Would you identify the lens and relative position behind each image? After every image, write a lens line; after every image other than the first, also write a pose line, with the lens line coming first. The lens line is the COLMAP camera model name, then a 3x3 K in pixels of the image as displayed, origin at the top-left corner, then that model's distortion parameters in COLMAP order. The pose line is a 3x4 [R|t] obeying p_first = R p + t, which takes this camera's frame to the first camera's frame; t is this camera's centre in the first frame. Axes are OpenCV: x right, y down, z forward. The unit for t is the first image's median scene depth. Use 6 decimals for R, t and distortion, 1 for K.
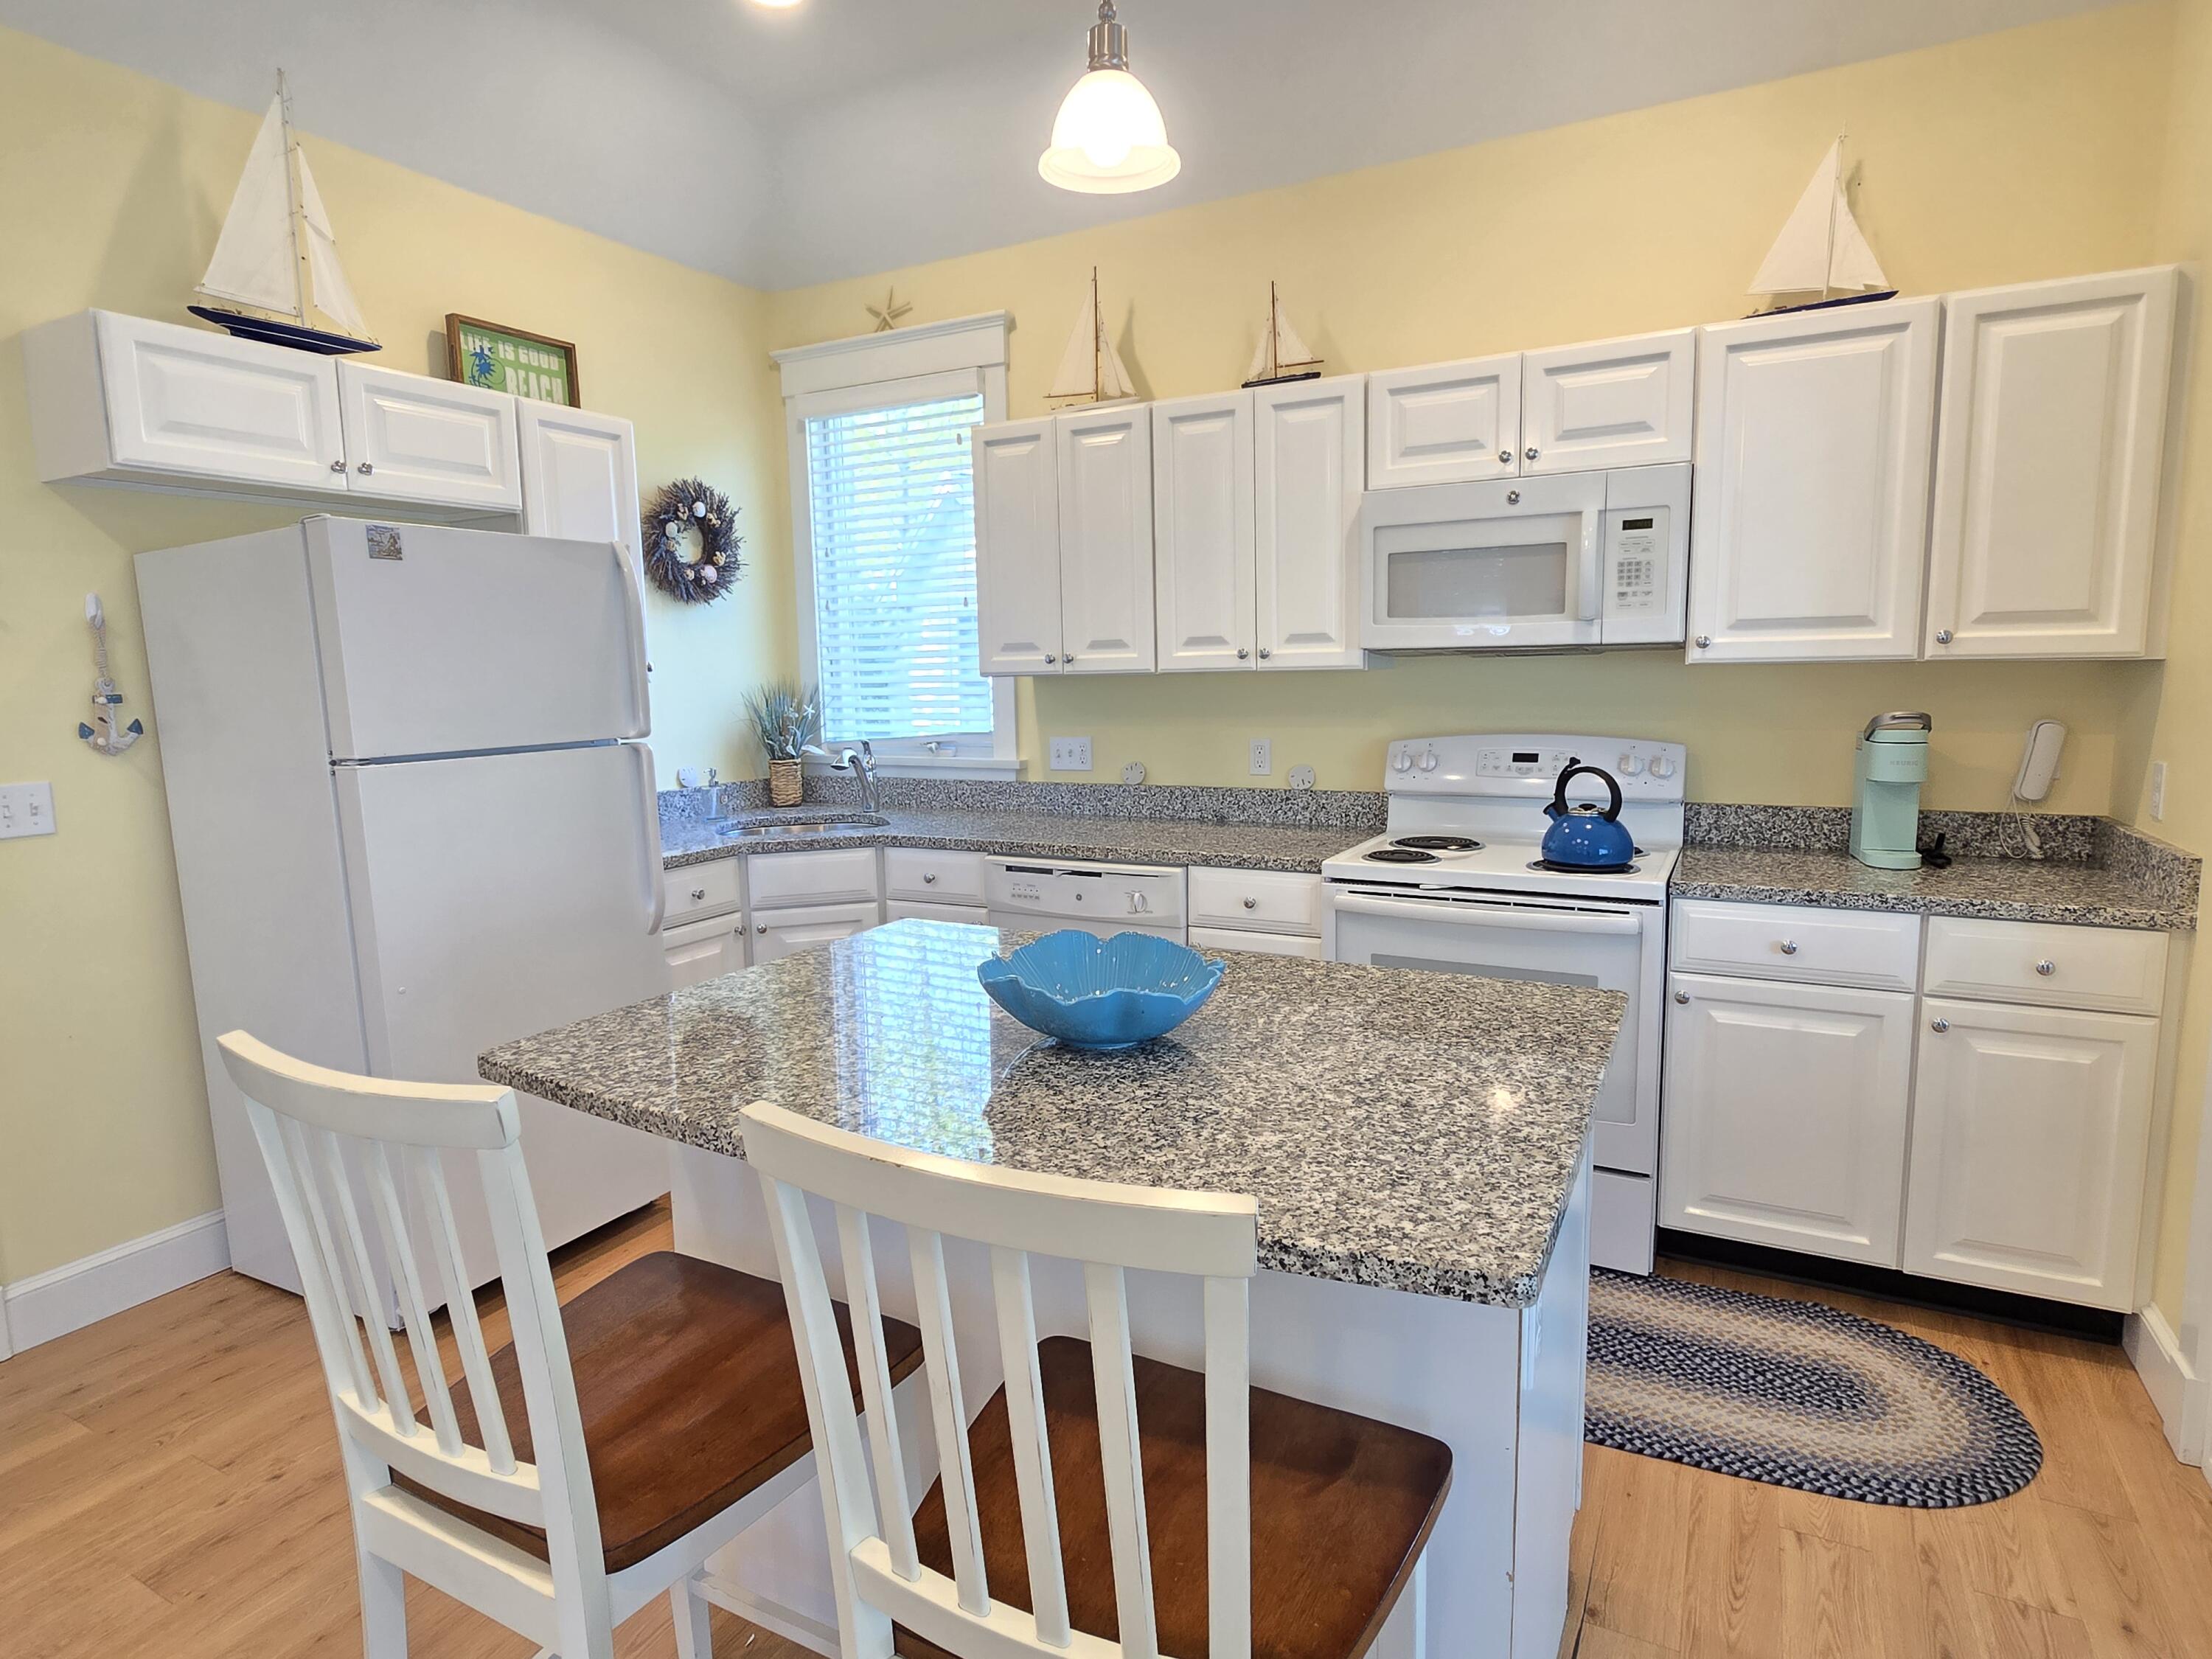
lens RADIAL K [[1190.8, 0, 1100.0], [0, 1190.8, 823.8], [0, 0, 1]] dist [-0.003595, -0.001960]
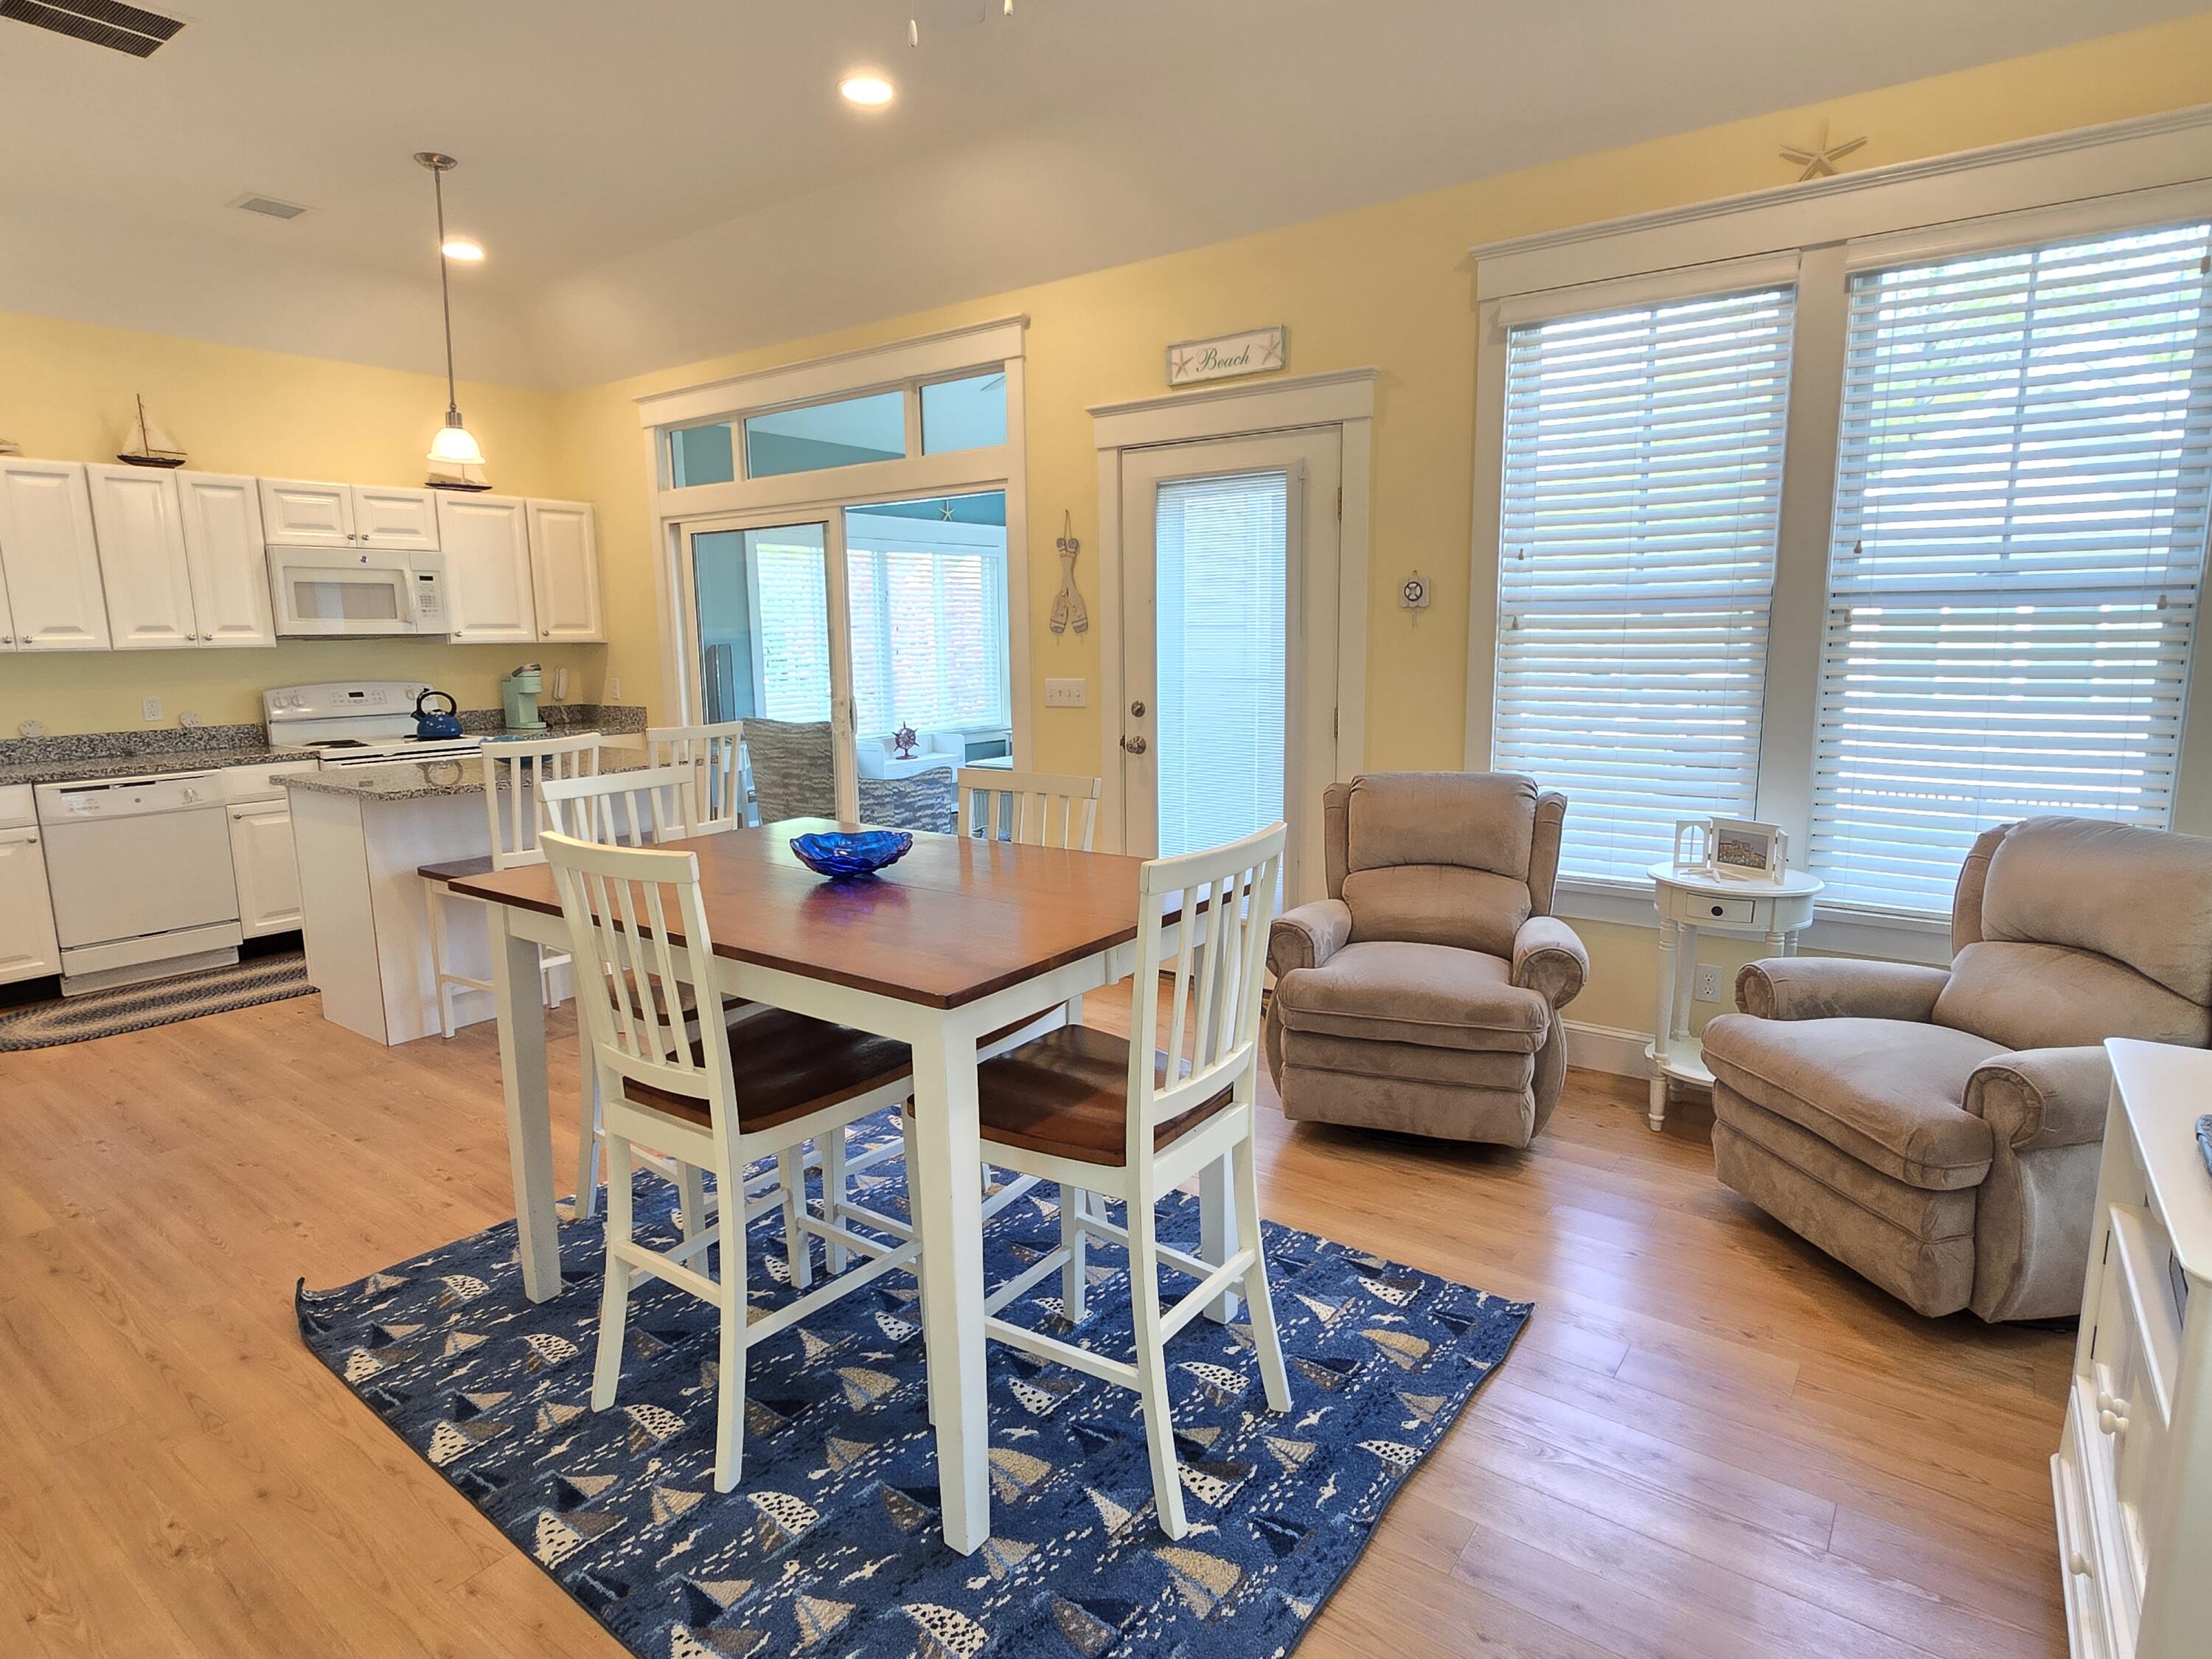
lens RADIAL K [[1190.8, 0, 1108.6], [0, 1190.8, 829.7], [0, 0, 1]] dist [-0.003595, -0.001960]
pose [[0.138767, -0.146022, 0.979501, -1.536001], [0.138183, 0.982249, 0.126855, 0.090855], [-0.980637, 0.117747, 0.156482, -0.485493]]
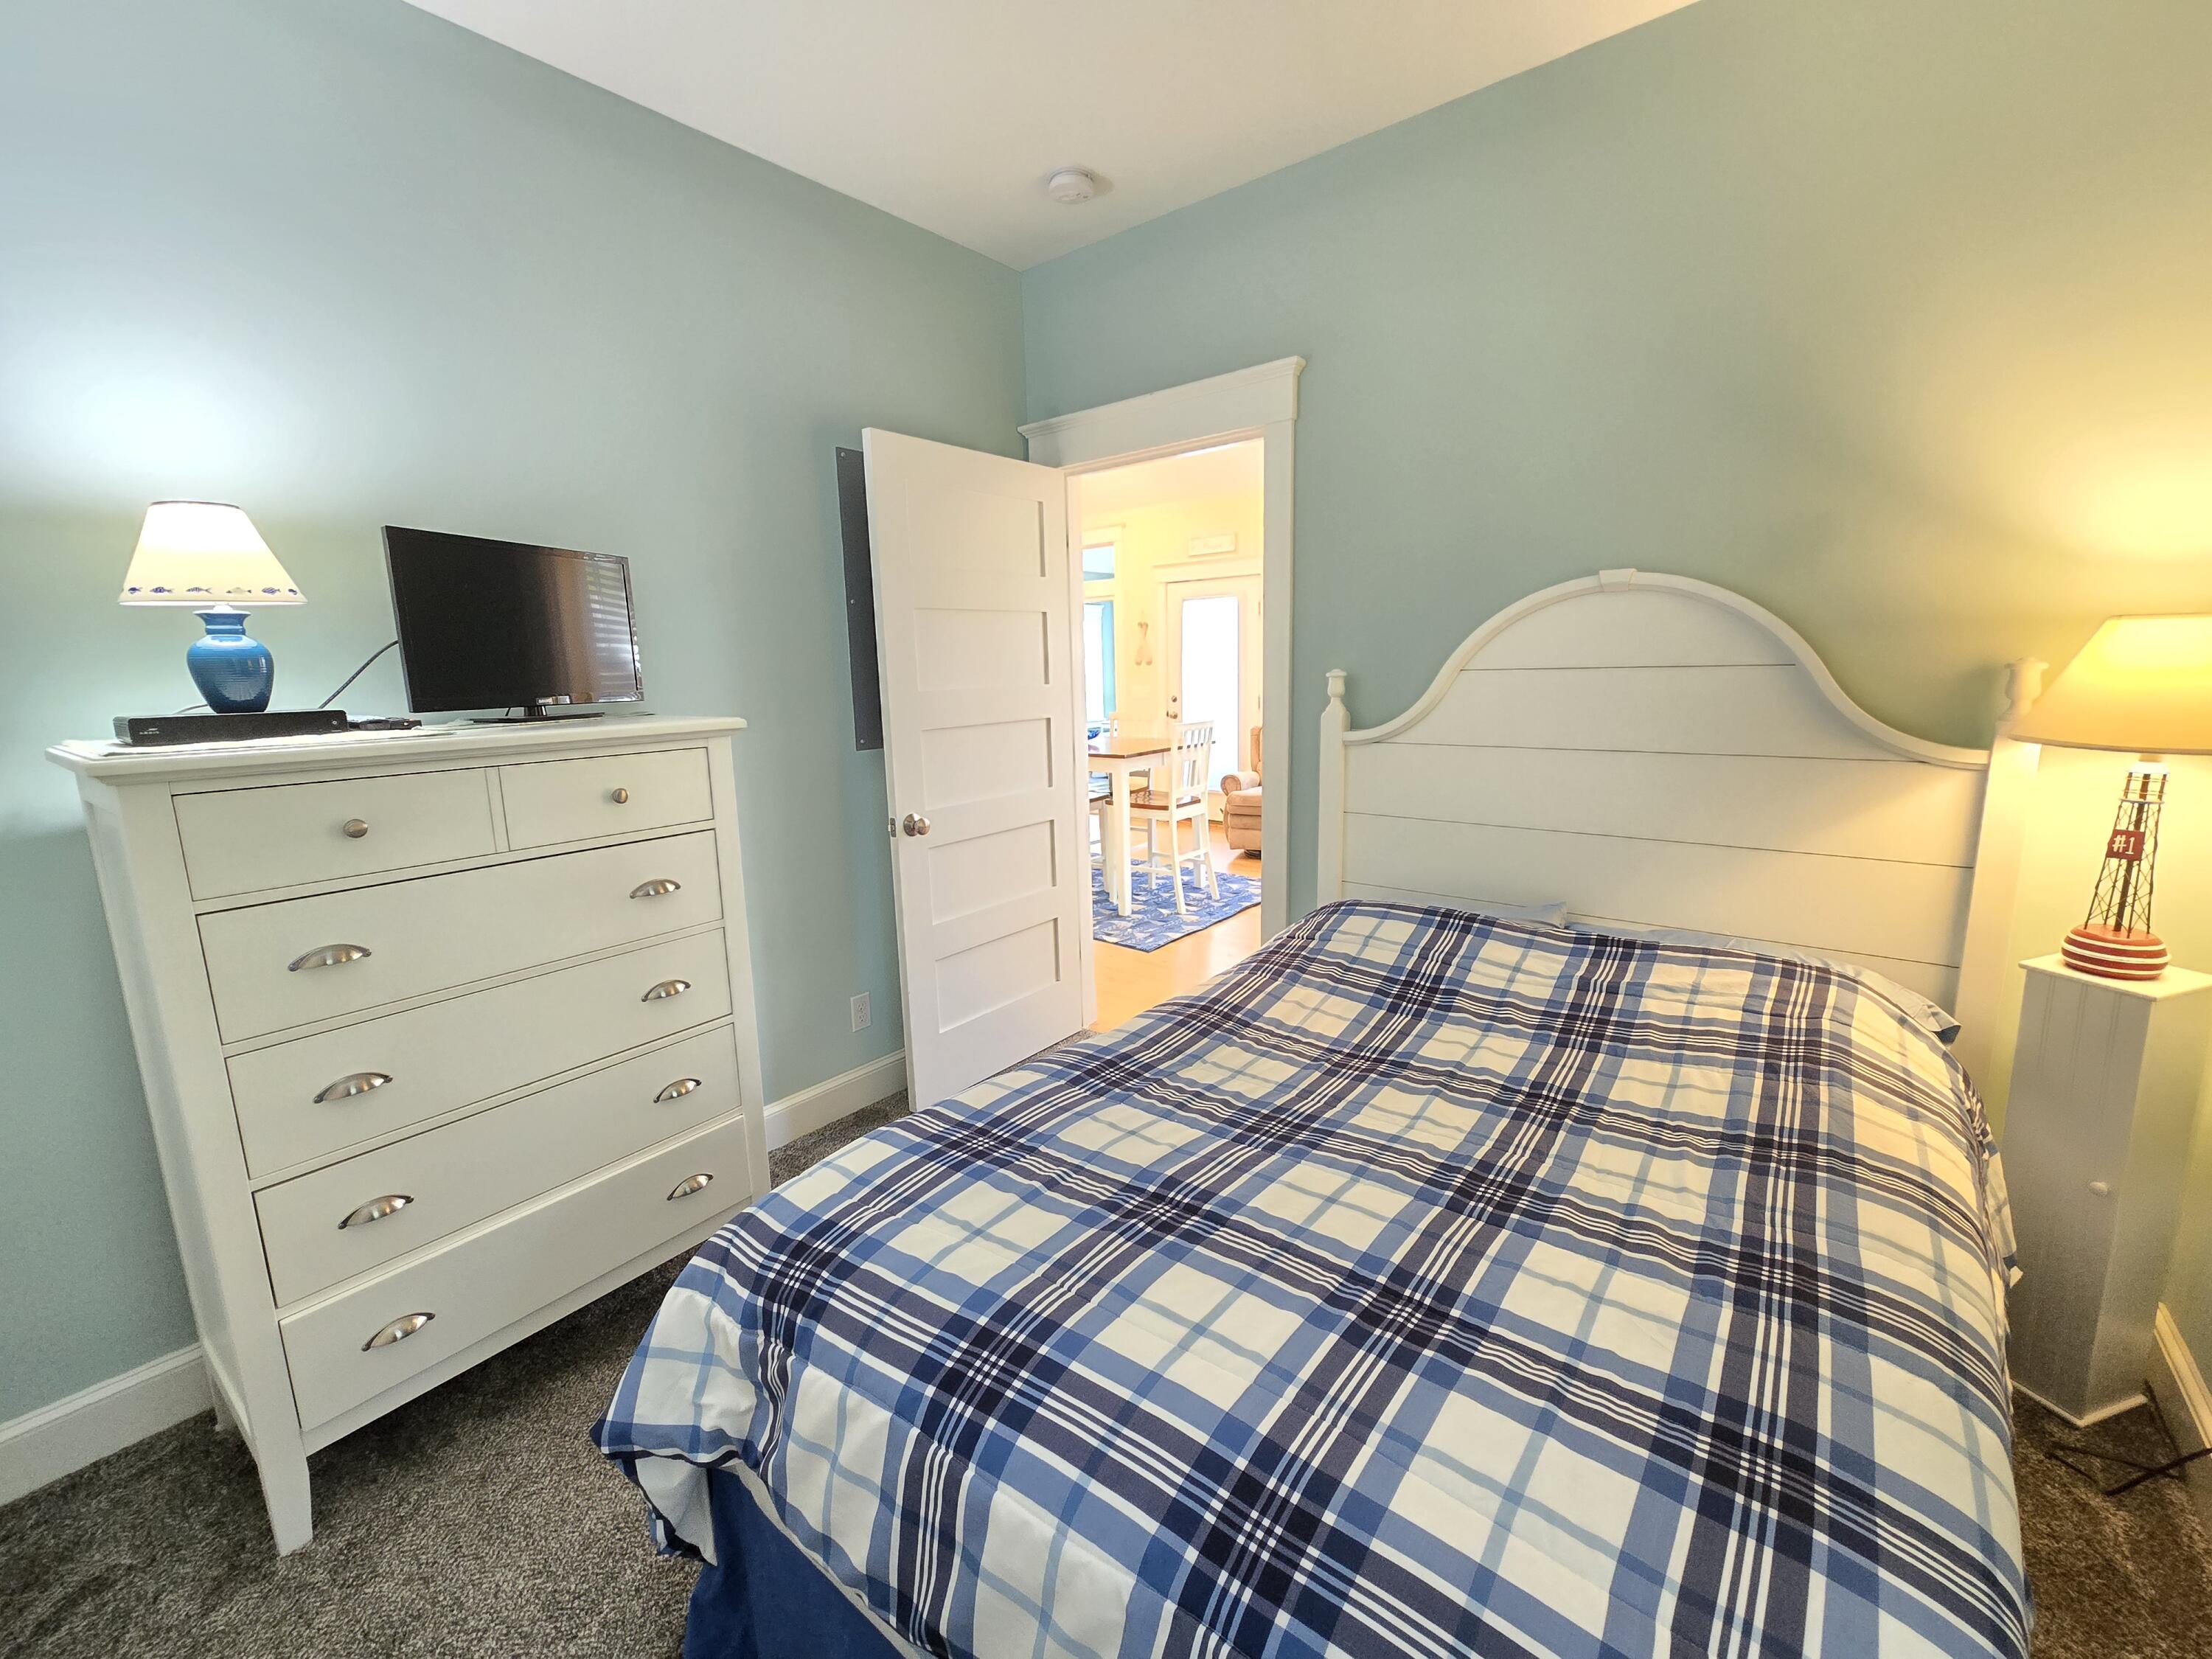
lens RADIAL K [[891.5, 0, 1099.6], [0, 891.5, 824.9], [0, 0, 1]] dist [-0.001903, -0.000844]
pose [[0.200826, -0.158466, 0.966725, -2.690881], [0.146940, 0.980538, 0.130205, 0.132135], [-0.968544, 0.115902, 0.220202, -0.627831]]
